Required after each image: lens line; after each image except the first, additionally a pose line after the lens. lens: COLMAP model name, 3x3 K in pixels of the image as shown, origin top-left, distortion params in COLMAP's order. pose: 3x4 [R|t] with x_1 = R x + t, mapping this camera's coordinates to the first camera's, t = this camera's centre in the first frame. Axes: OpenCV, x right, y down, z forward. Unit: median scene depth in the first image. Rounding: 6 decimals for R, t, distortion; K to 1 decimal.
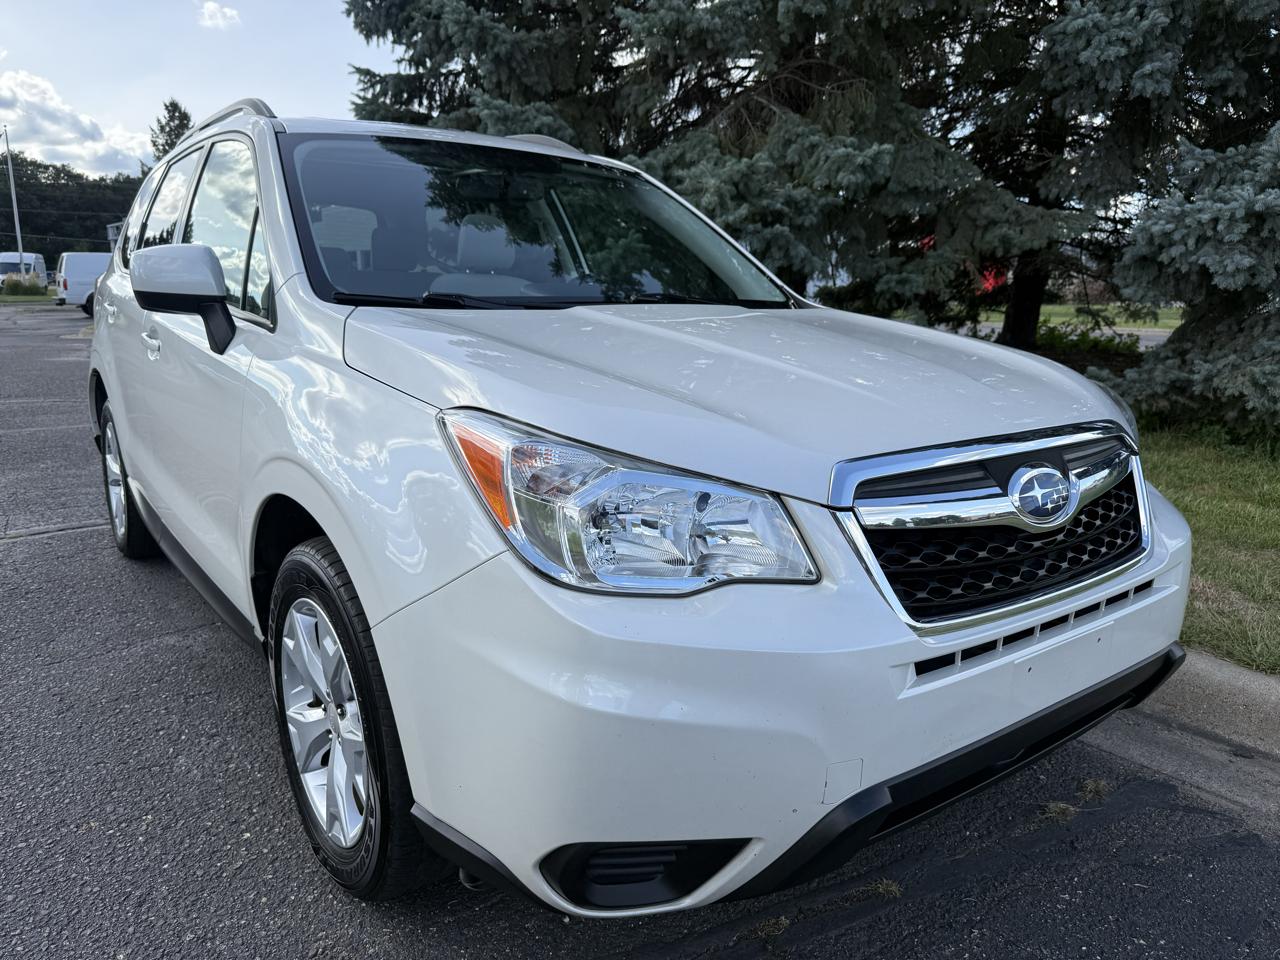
lens RADIAL K [[920.3, 0, 636.8], [0, 920.3, 497.9], [0, 0, 1]] dist [0.014544, -0.019763]
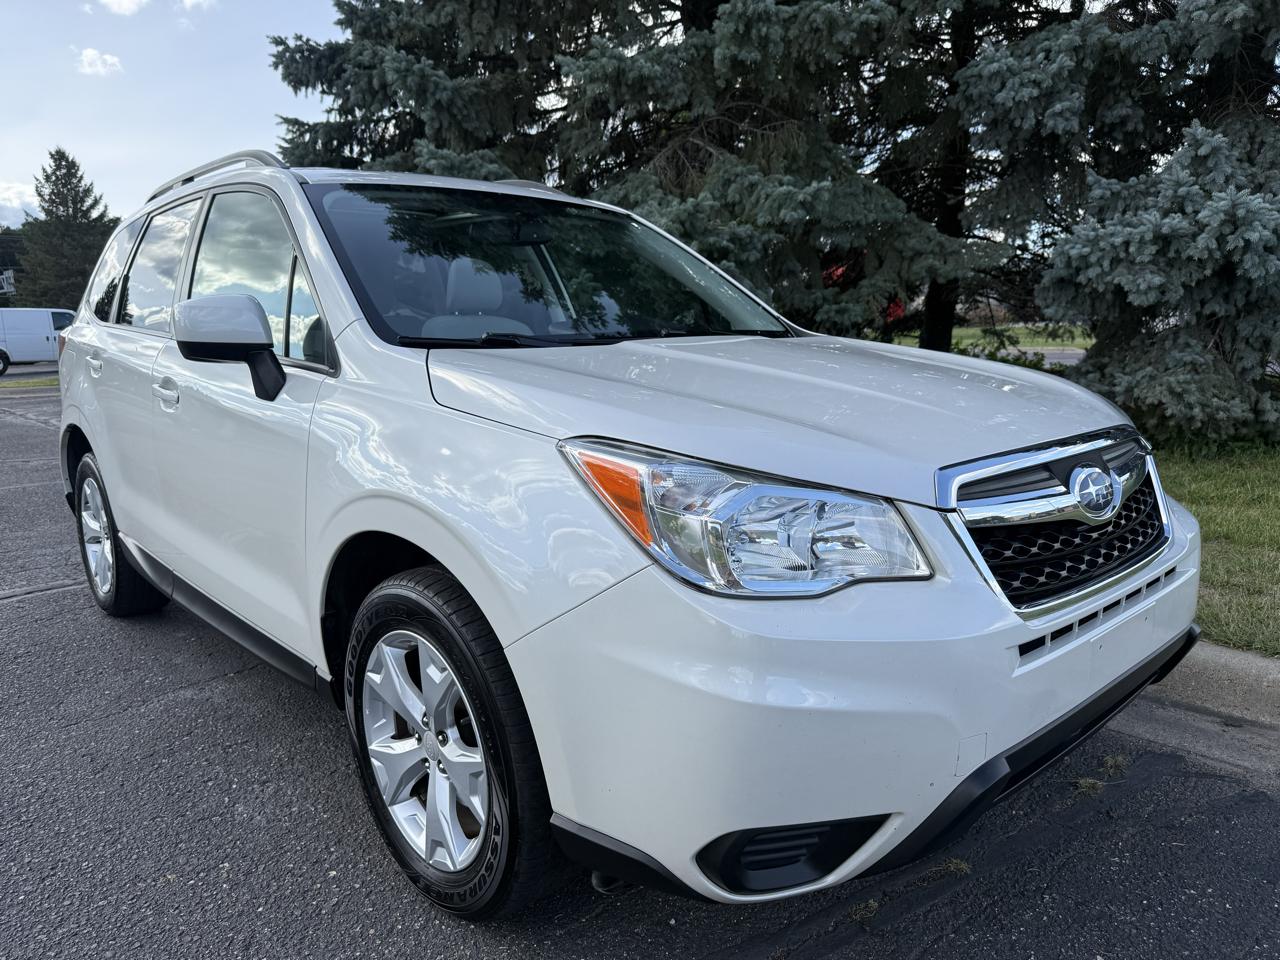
lens RADIAL K [[920.3, 0, 640.2], [0, 920.3, 499.2], [0, 0, 1]] dist [0.014544, -0.019763]
pose [[0.994361, -0.051886, 0.092492, -0.059311], [0.055223, 0.997899, -0.033893, 0.003823], [-0.090539, 0.038809, 0.995136, -0.018599]]
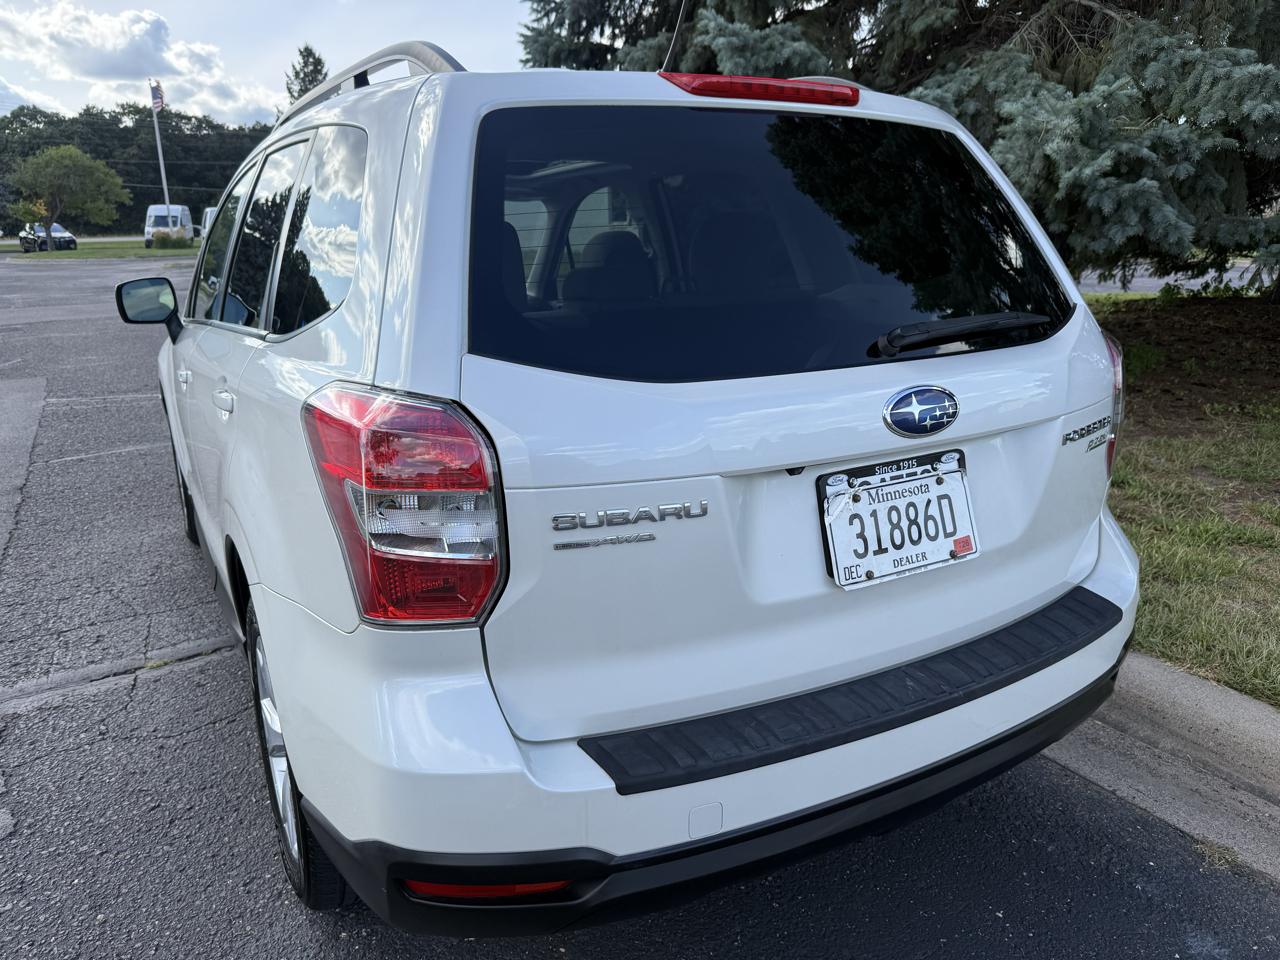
lens RADIAL K [[920.3, 0, 639.0], [0, 920.3, 492.0], [0, 0, 1]] dist [0.014544, -0.019763]
pose [[0.992287, 0.011746, -0.123404, -0.161124], [-0.004325, 0.998175, 0.060234, -0.107667], [0.123886, -0.059236, 0.990527, 0.259185]]
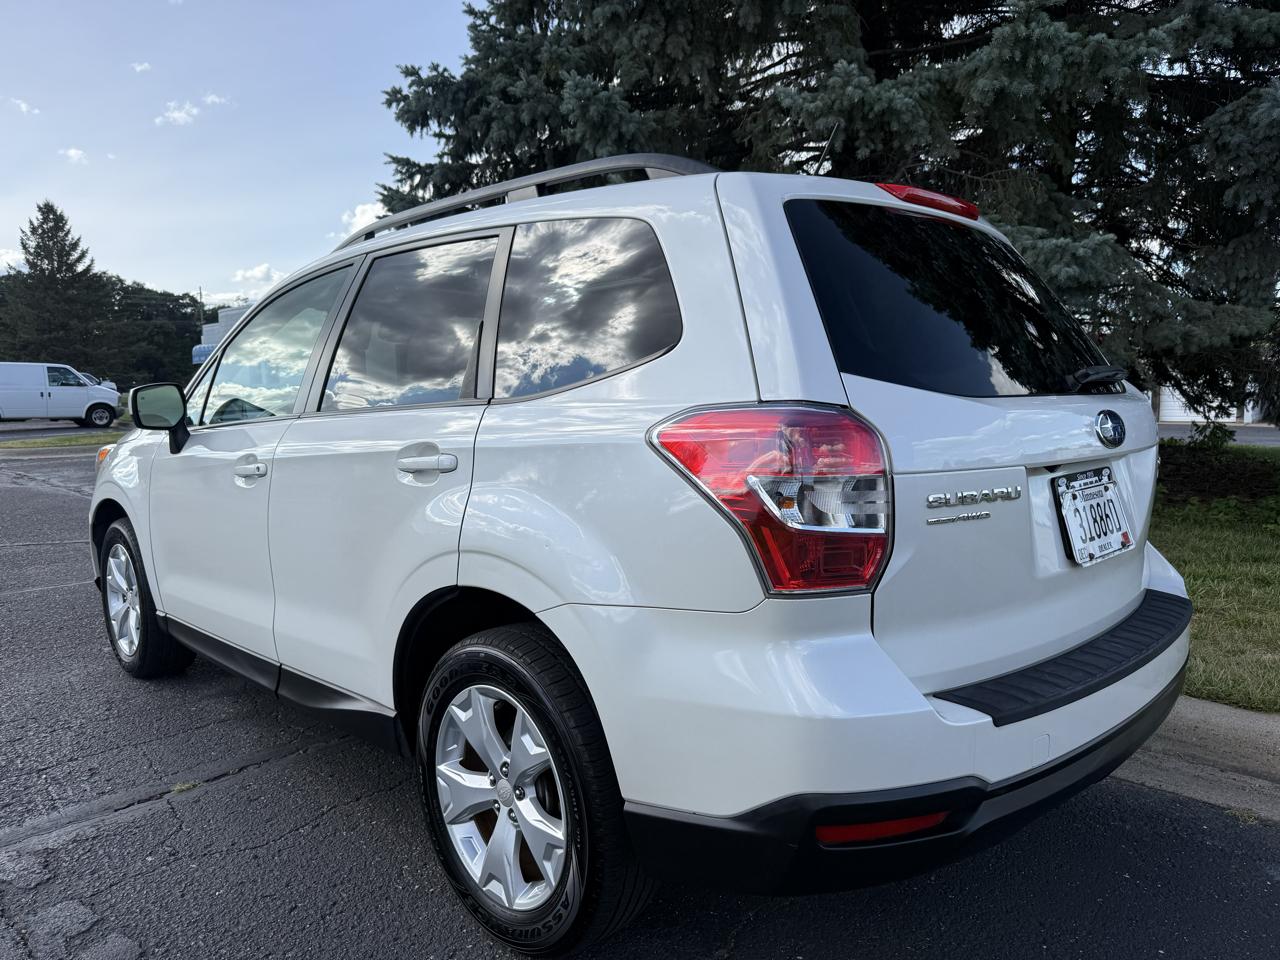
lens RADIAL K [[920.3, 0, 641.4], [0, 920.3, 492.3], [0, 0, 1]] dist [0.014544, -0.019763]
pose [[0.990993, -0.034513, 0.129388, -0.327529], [0.048266, 0.993331, -0.104711, -0.065657], [-0.124911, 0.110013, 0.986050, 0.214224]]
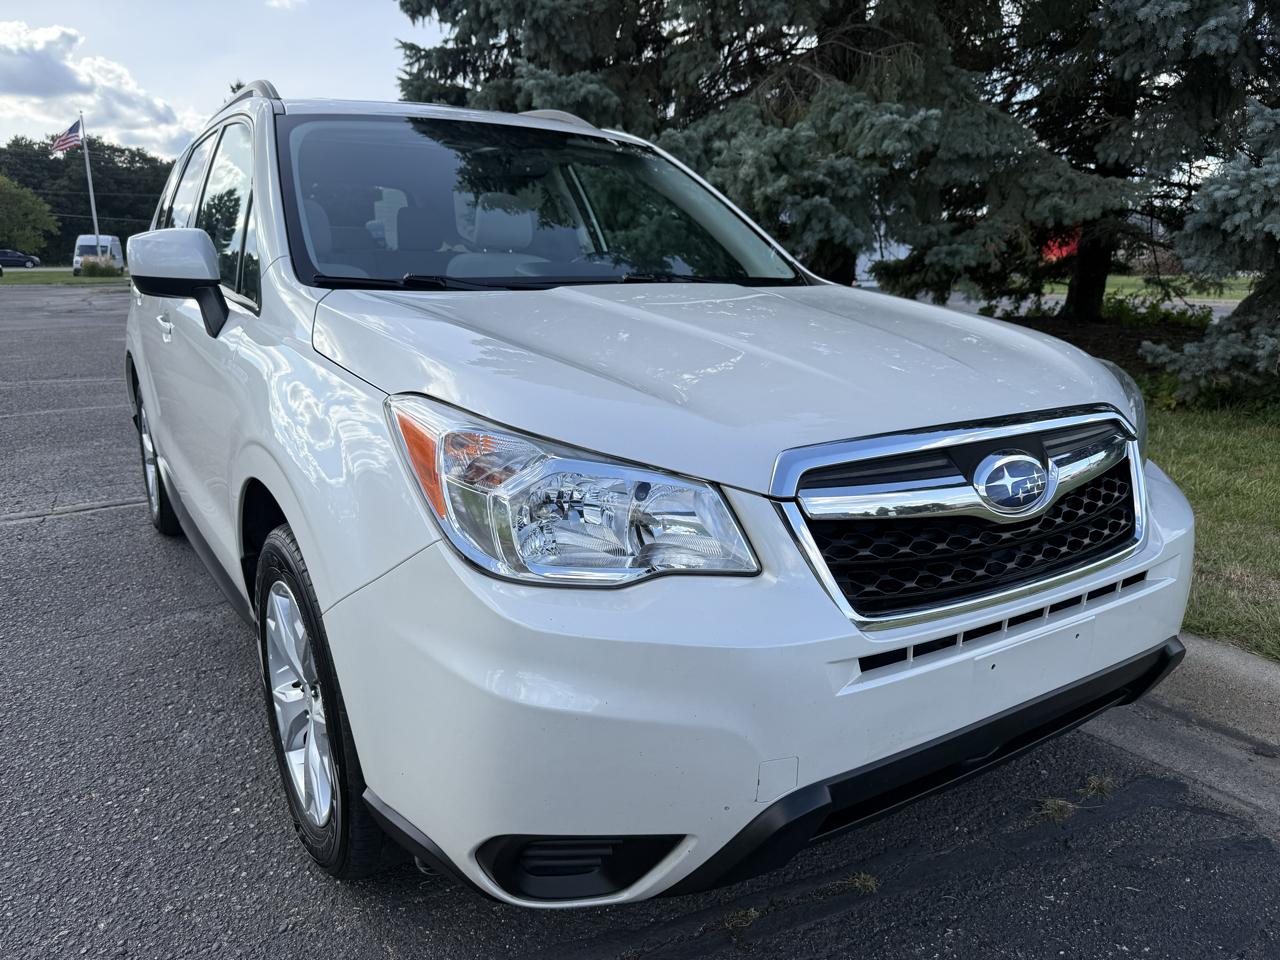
lens RADIAL K [[920.3, 0, 636.0], [0, 920.3, 502.3], [0, 0, 1]] dist [0.014544, -0.019763]
pose [[0.997791, 0.005719, -0.066184, 0.031511], [-0.003714, 0.999531, 0.030385, -0.003138], [0.066327, -0.030072, 0.997345, 0.006935]]
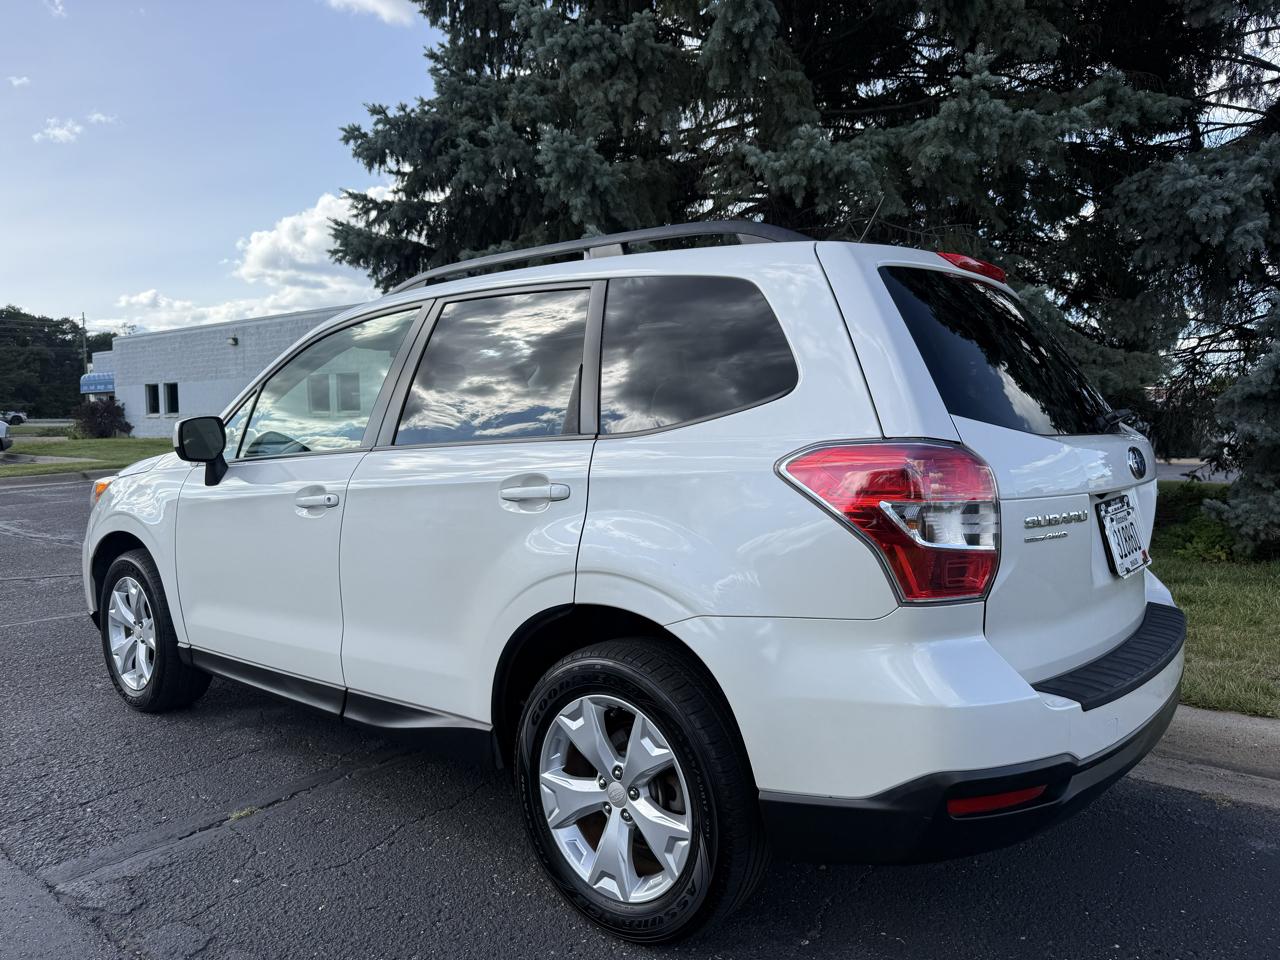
lens RADIAL K [[920.3, 0, 653.1], [0, 920.3, 485.7], [0, 0, 1]] dist [0.014544, -0.019763]
pose [[0.969666, -0.029005, 0.242708, -0.413886], [0.064995, 0.987784, -0.141624, -0.062771], [-0.235635, 0.153103, 0.959706, 0.188997]]
